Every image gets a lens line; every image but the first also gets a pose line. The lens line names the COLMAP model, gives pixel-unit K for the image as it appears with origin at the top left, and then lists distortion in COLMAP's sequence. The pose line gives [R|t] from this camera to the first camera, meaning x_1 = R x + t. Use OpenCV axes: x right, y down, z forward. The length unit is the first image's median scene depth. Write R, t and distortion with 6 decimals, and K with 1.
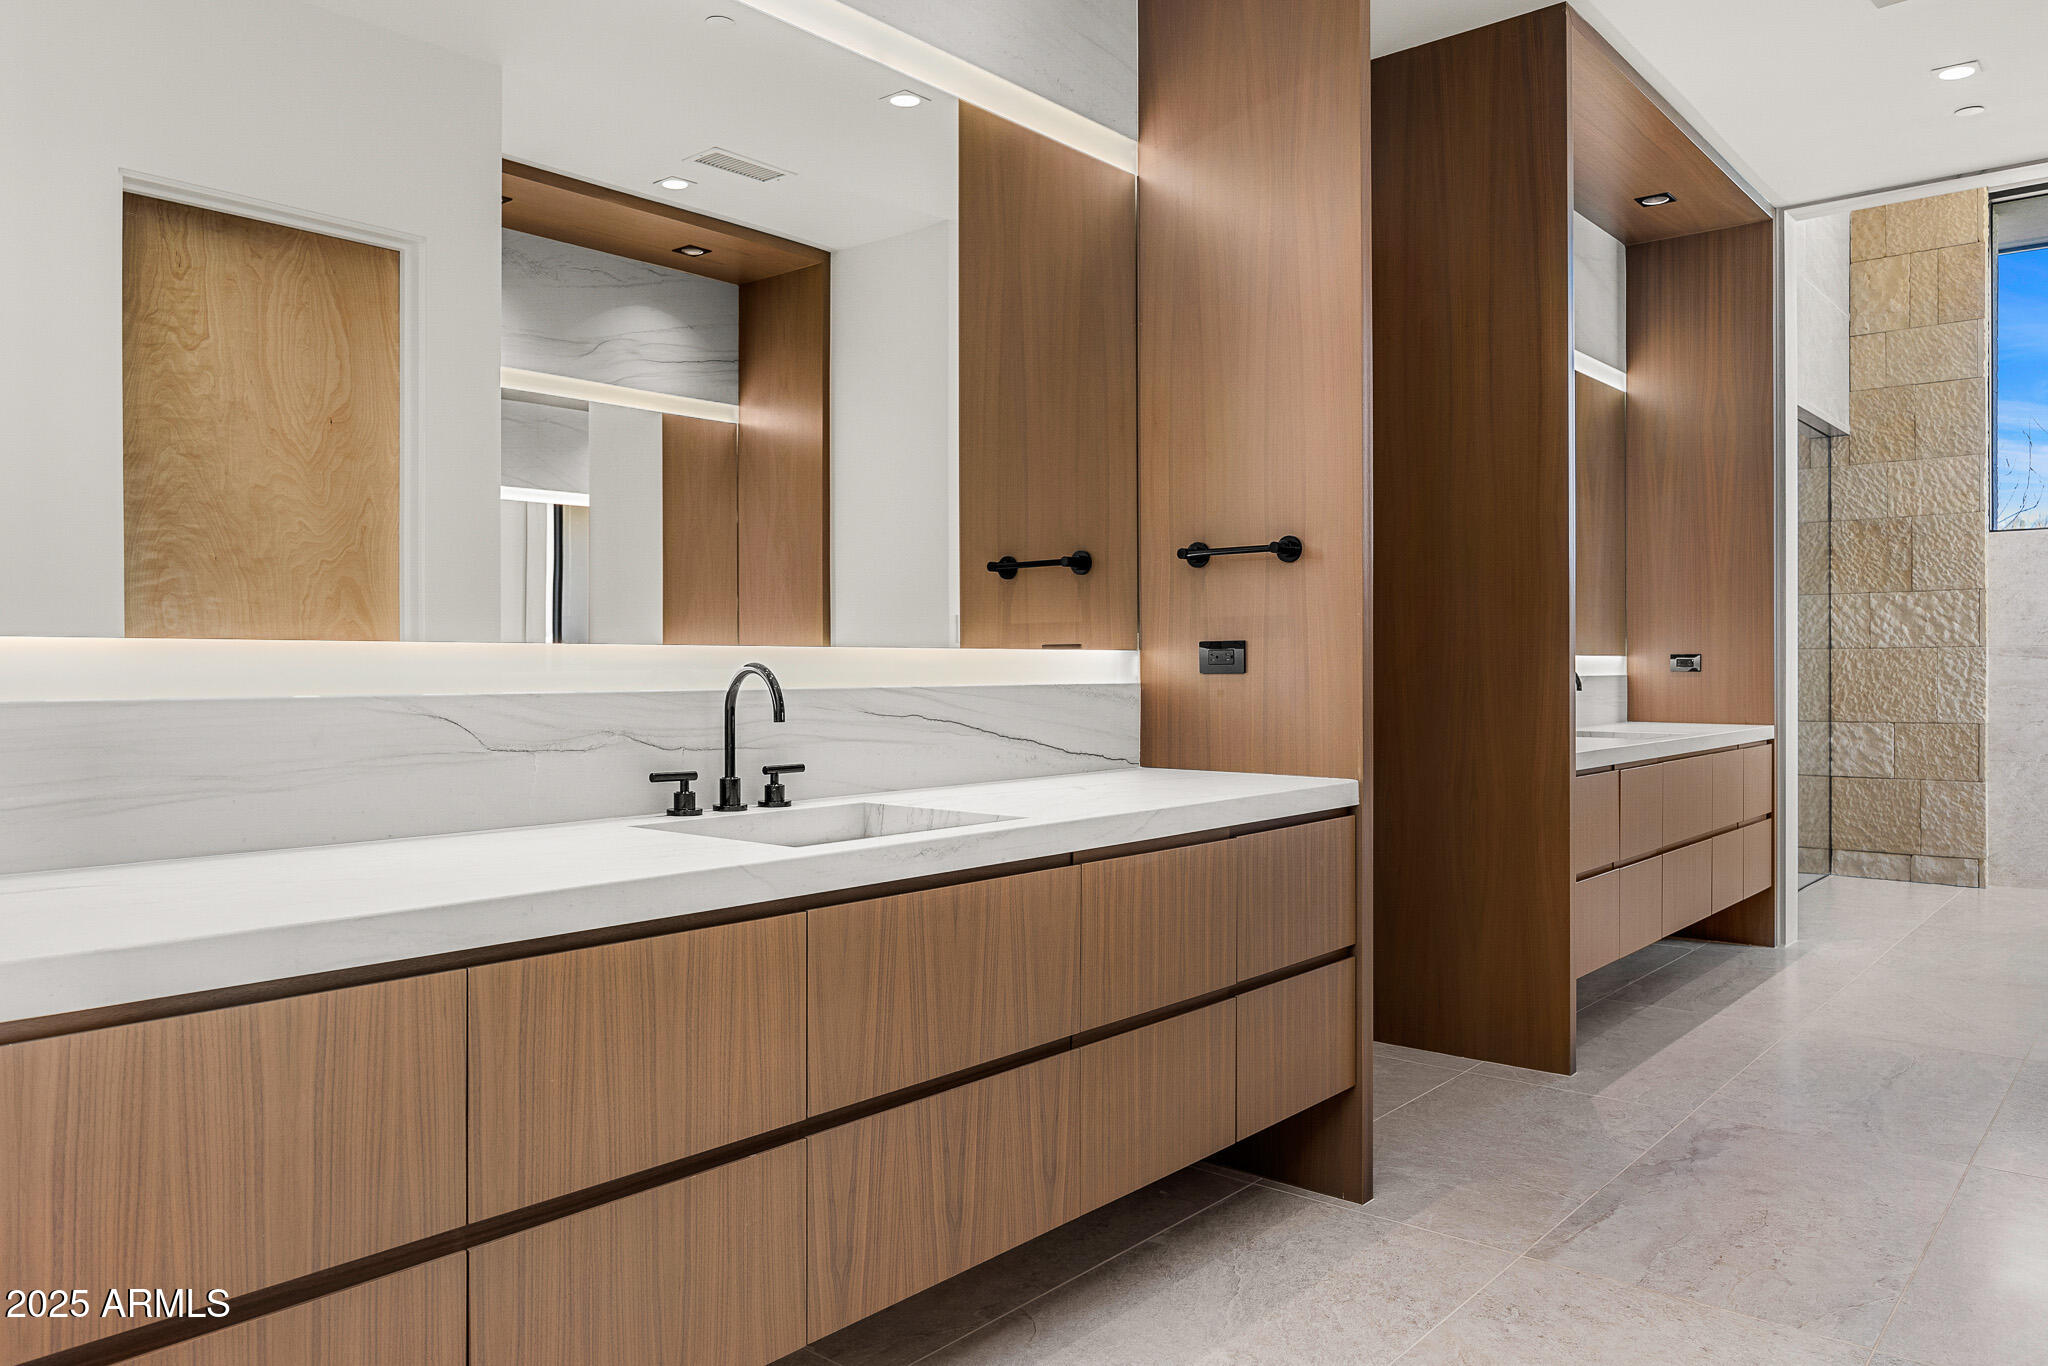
lens RADIAL K [[1408.4, 0, 984.1], [0, 1408.4, 672.3], [0, 0, 1]] dist [0.005917, -0.010382]
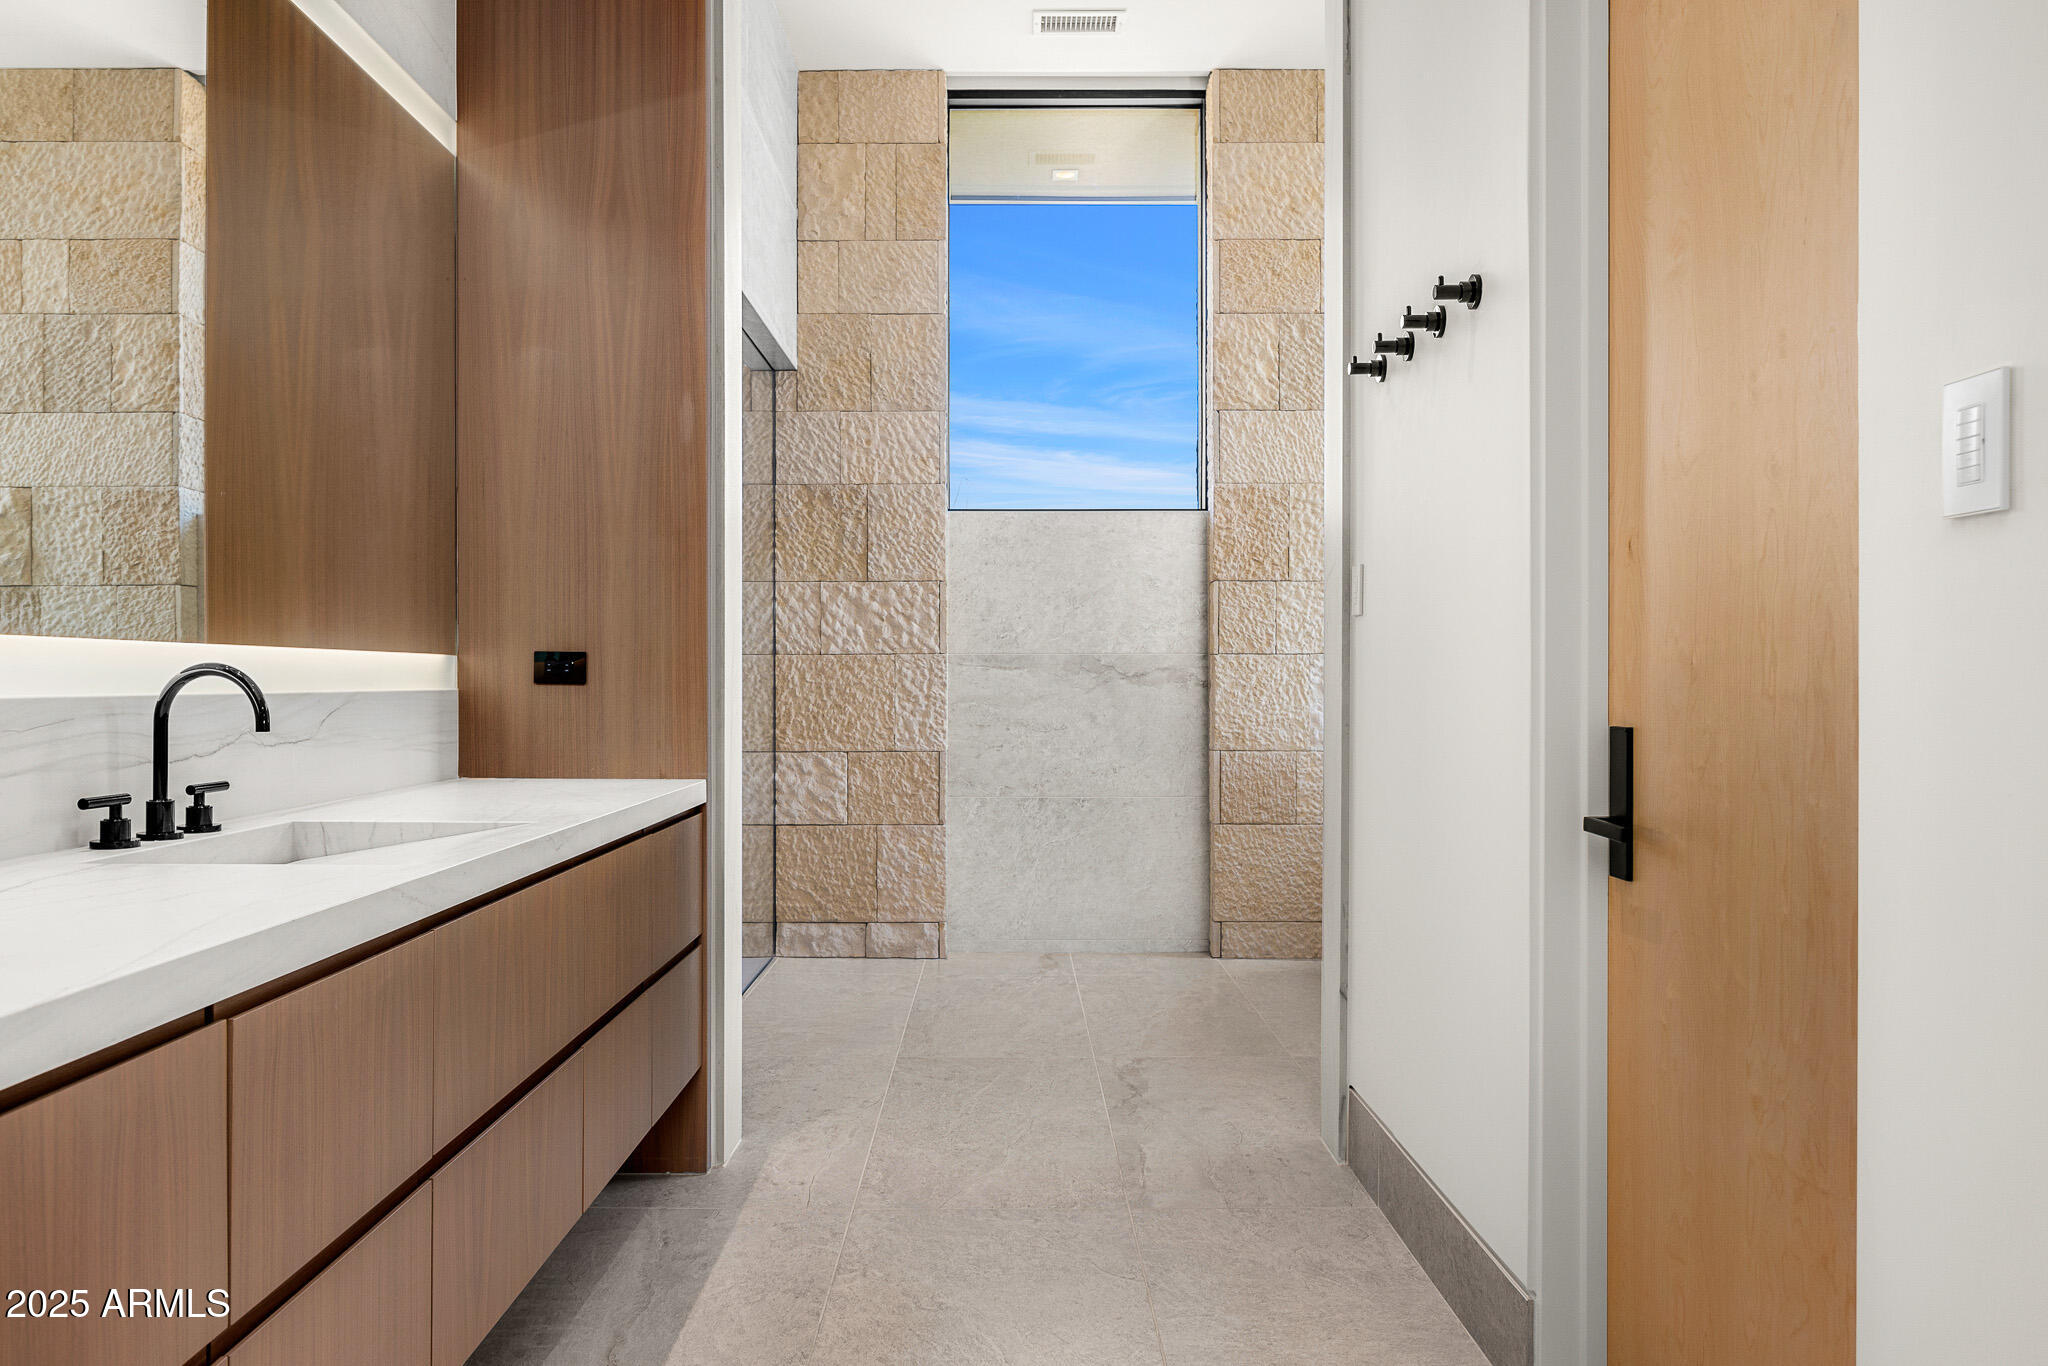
lens RADIAL K [[1408.4, 0, 1021.6], [0, 1408.4, 686.6], [0, 0, 1]] dist [0.005917, -0.010382]
pose [[0.745819, 0.000446, 0.666149, 0.205105], [-0.000815, 1.000000, 0.000244, 0.000017], [-0.666149, -0.000725, 0.745819, 0.363969]]
